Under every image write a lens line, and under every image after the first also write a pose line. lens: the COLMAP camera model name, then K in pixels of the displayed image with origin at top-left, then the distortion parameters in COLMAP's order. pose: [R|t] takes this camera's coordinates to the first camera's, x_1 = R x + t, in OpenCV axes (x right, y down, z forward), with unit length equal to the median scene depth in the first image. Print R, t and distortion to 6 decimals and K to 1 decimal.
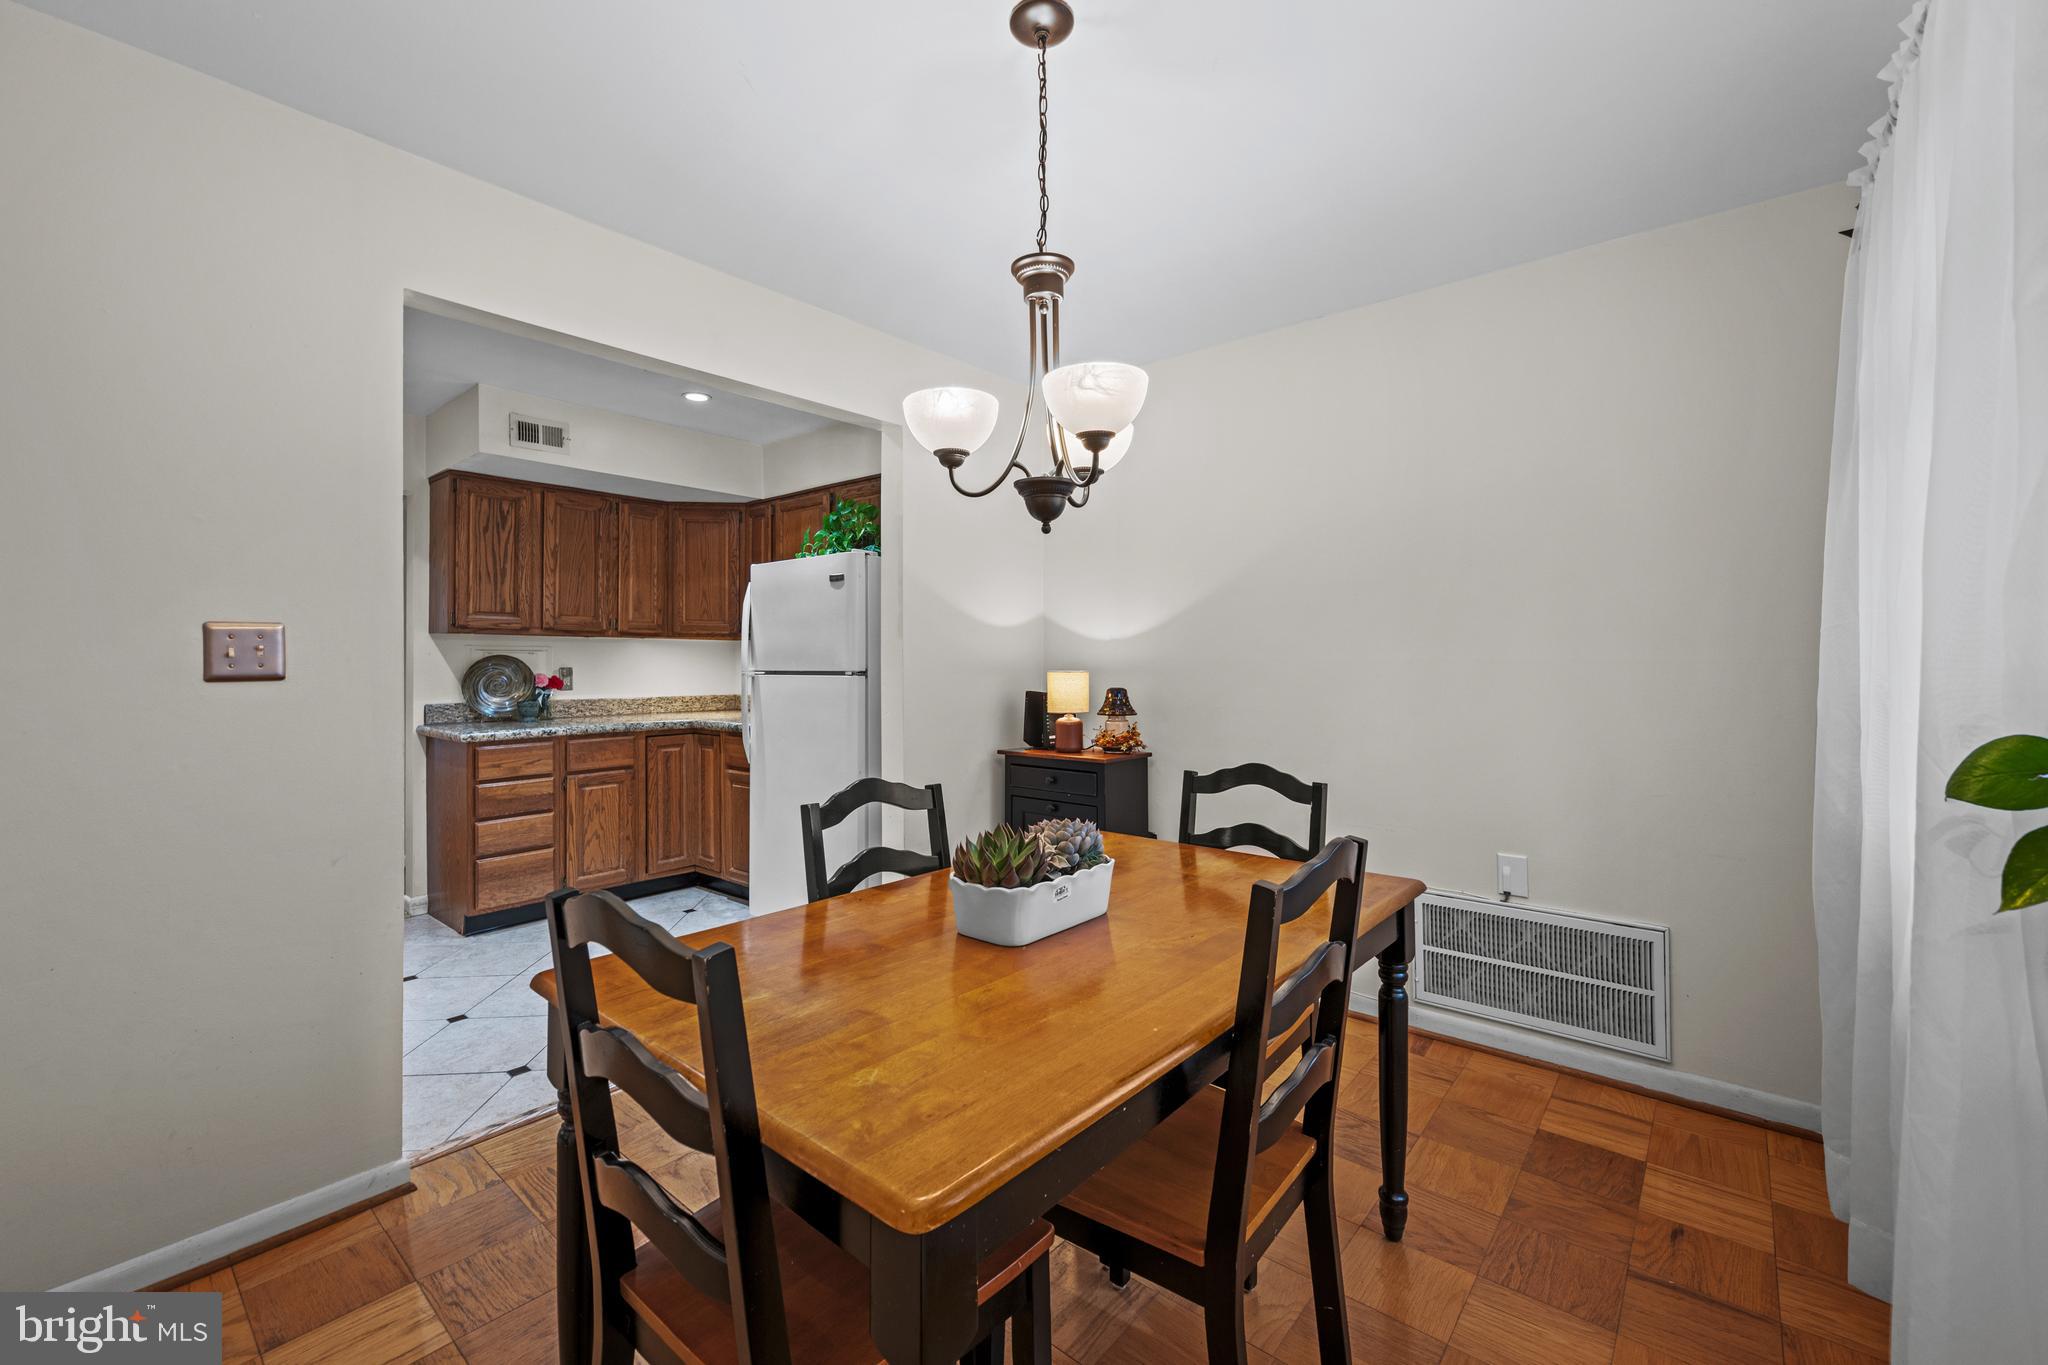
lens RADIAL K [[827.6, 0, 1029.2], [0, 827.6, 668.0], [0, 0, 1]] dist [0.001231, 0.000098]
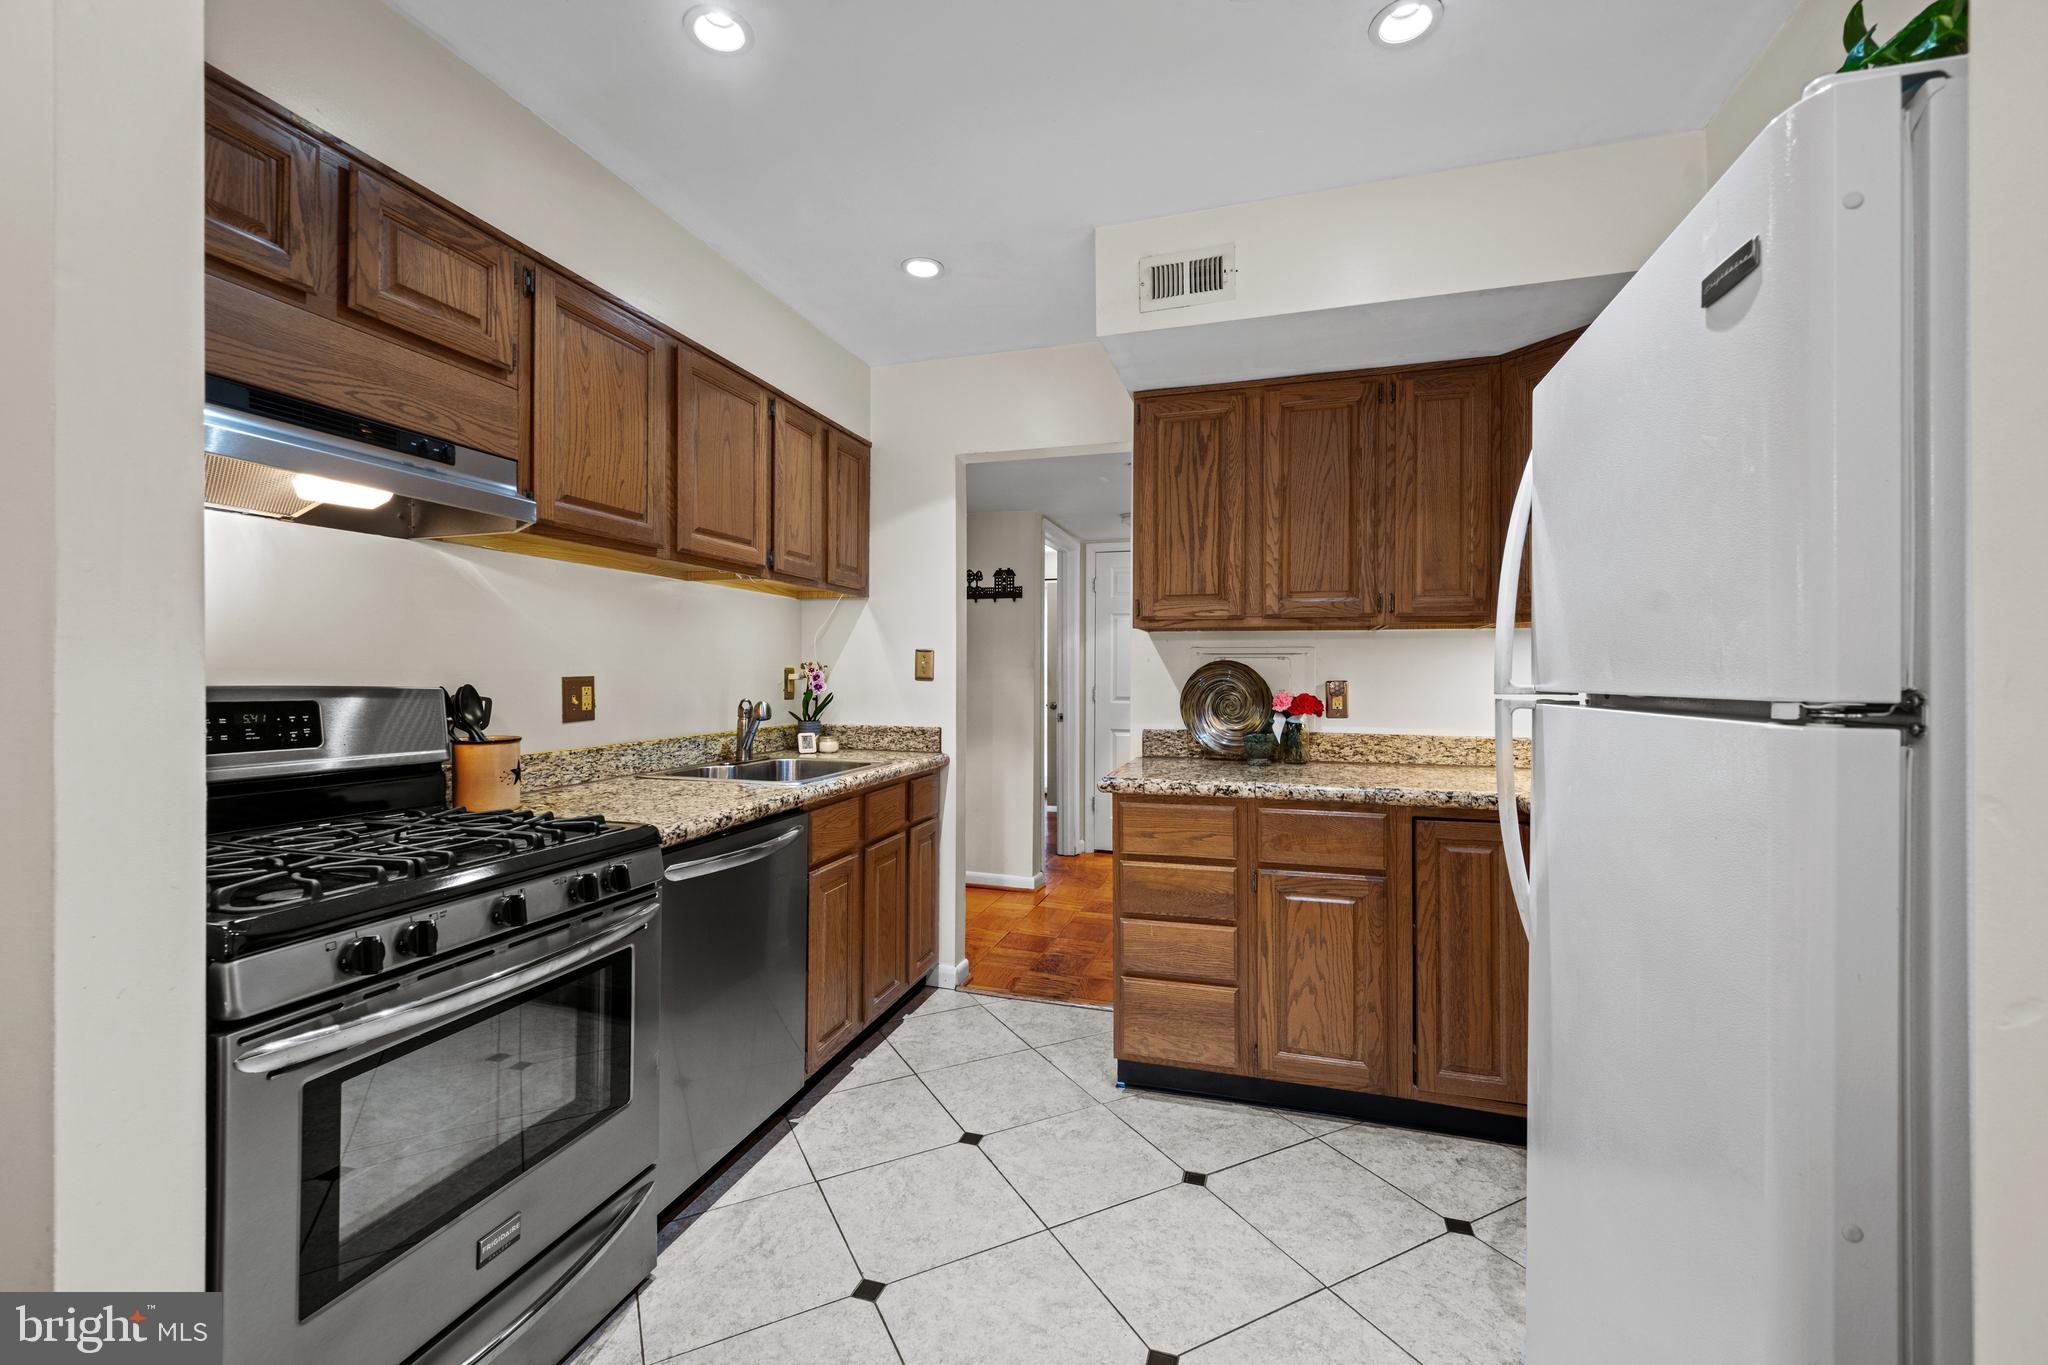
lens RADIAL K [[835.1, 0, 1030.2], [0, 835.1, 672.6], [0, 0, 1]] dist [0.002264, 0.000116]
pose [[0.374928, -0.002175, -0.927052, -0.078783], [-0.010726, 0.999920, -0.006684, -0.000049], [0.926992, 0.012449, 0.374874, 0.615449]]
